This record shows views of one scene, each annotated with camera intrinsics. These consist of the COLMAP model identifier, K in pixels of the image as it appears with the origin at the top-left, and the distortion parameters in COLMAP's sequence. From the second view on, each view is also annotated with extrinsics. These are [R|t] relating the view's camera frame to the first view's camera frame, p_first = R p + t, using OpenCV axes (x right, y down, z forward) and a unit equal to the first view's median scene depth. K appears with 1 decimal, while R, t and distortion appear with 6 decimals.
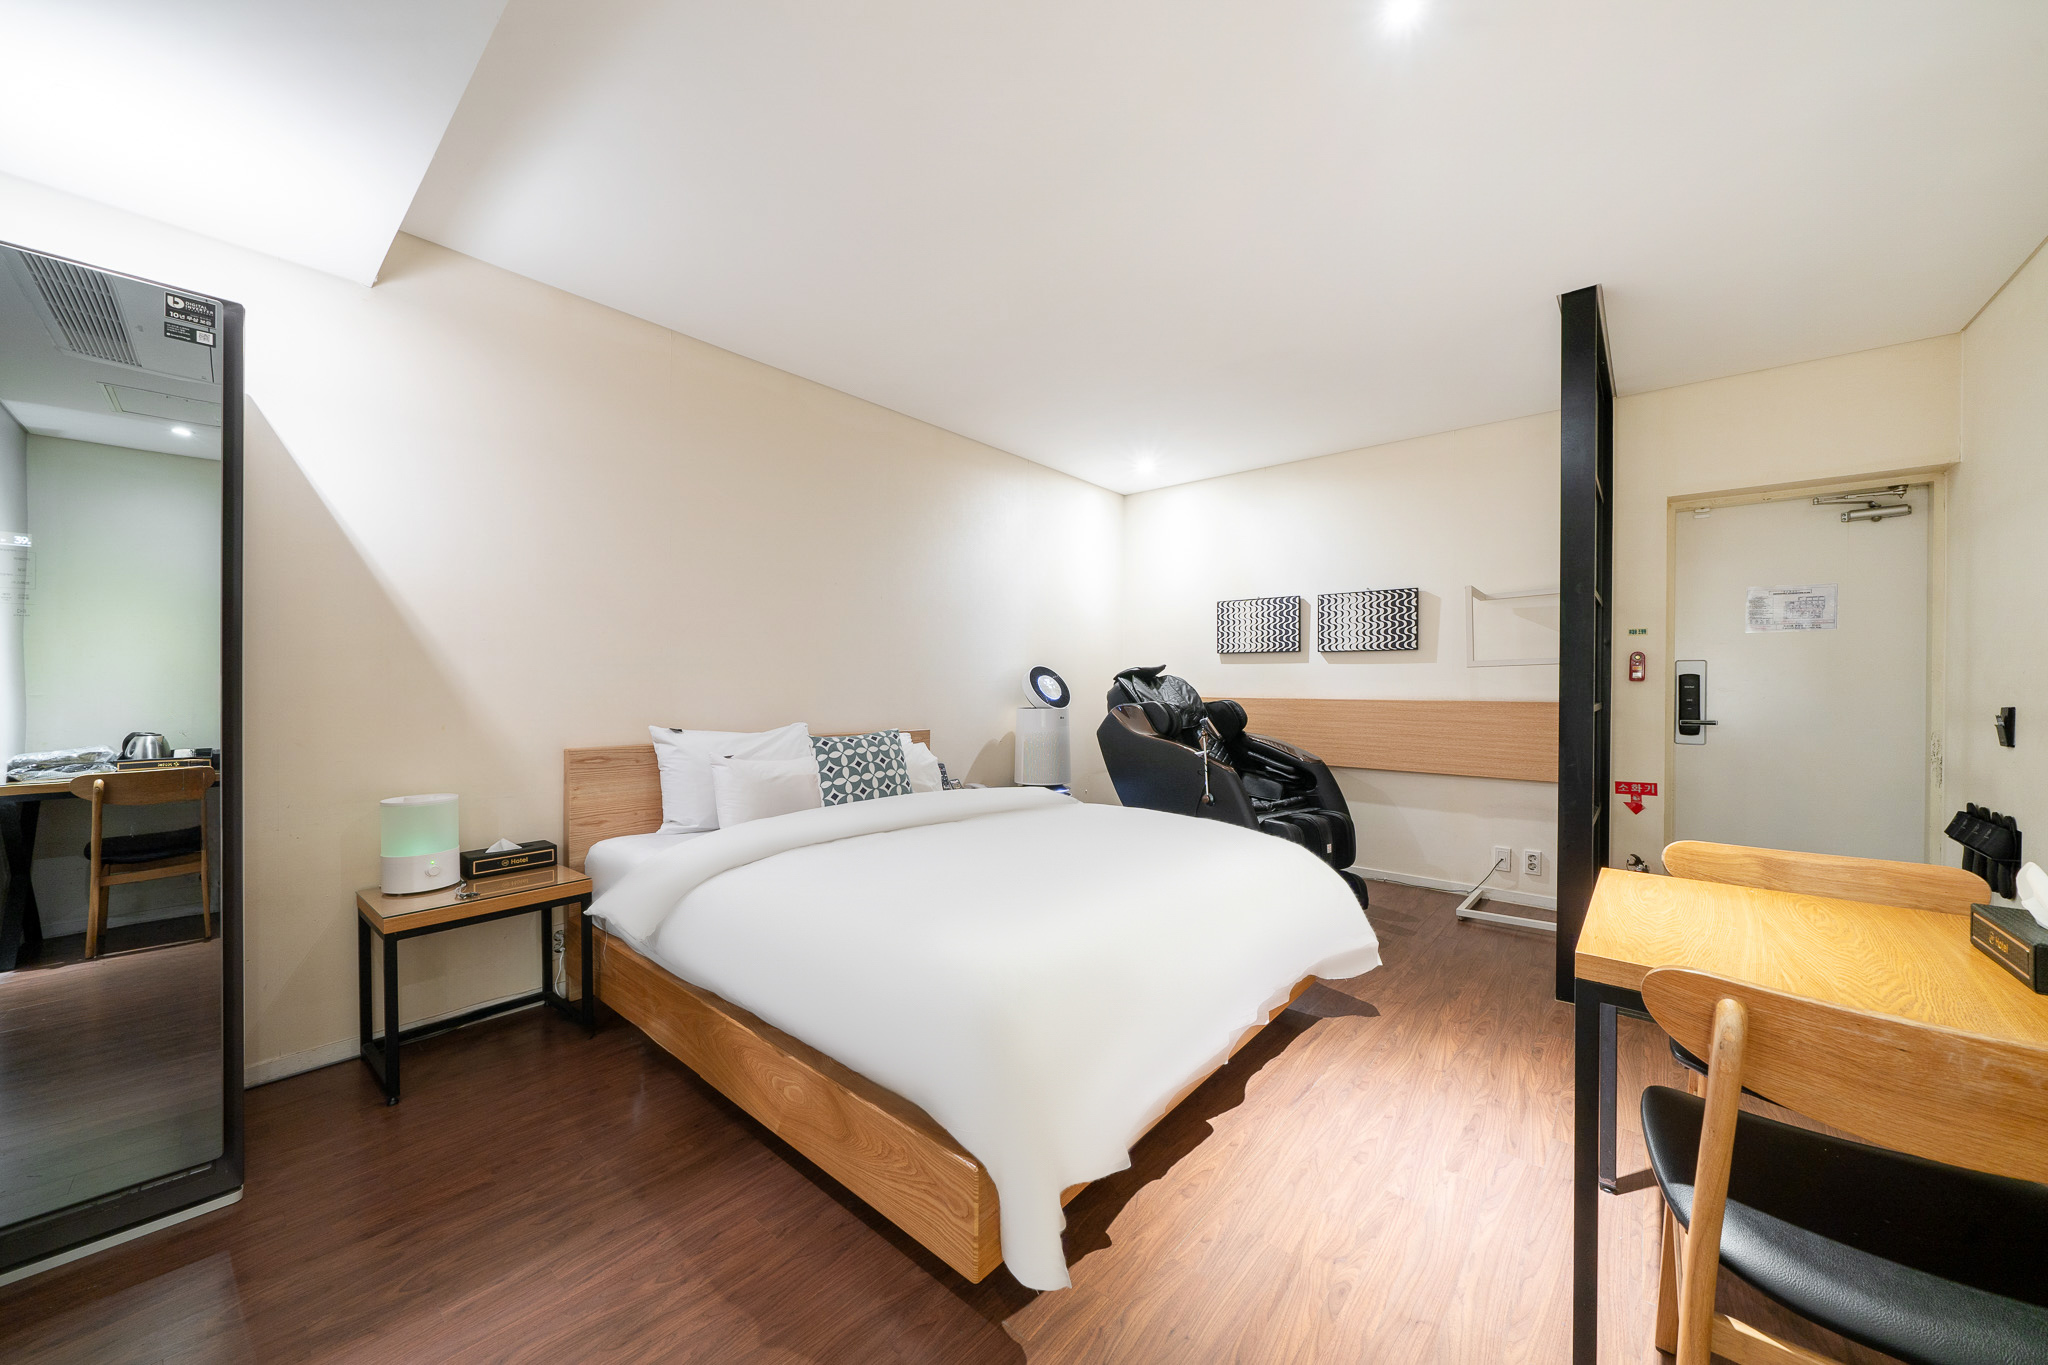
lens RADIAL K [[715.5, 0, 1033.9], [0, 715.5, 687.9], [0, 0, 1]] dist [-0.010515, -0.000055]
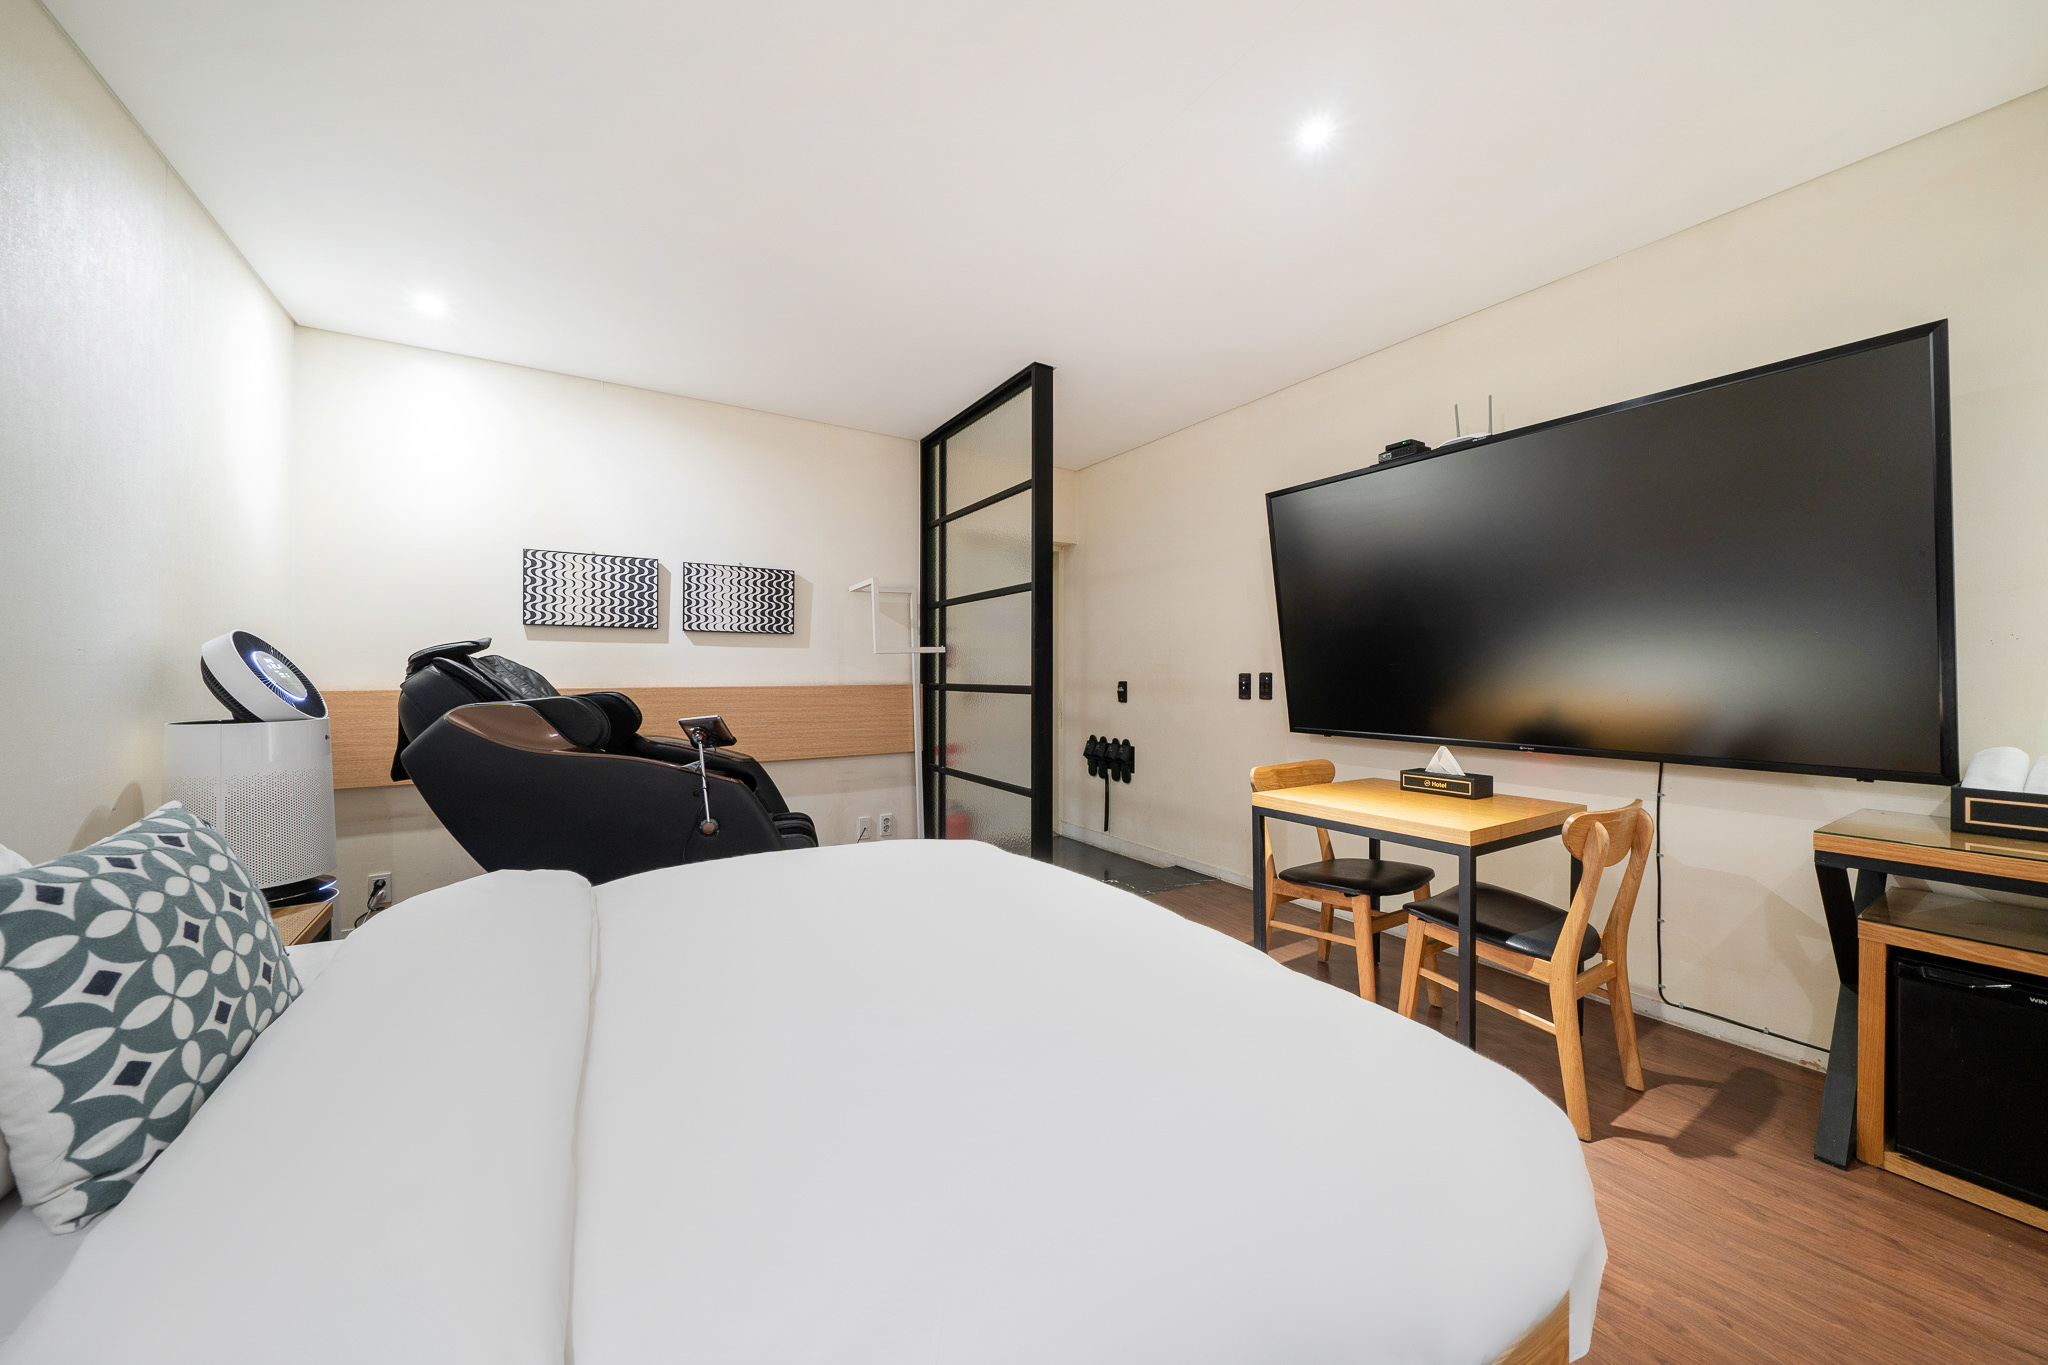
lens RADIAL K [[715.5, 0, 1021.7], [0, 715.5, 679.9], [0, 0, 1]] dist [-0.010515, -0.000055]
pose [[0.289427, -0.013710, 0.957102, -0.295878], [0.005986, 0.999904, 0.012513, -0.001271], [-0.957181, 0.002108, 0.289482, 0.399475]]
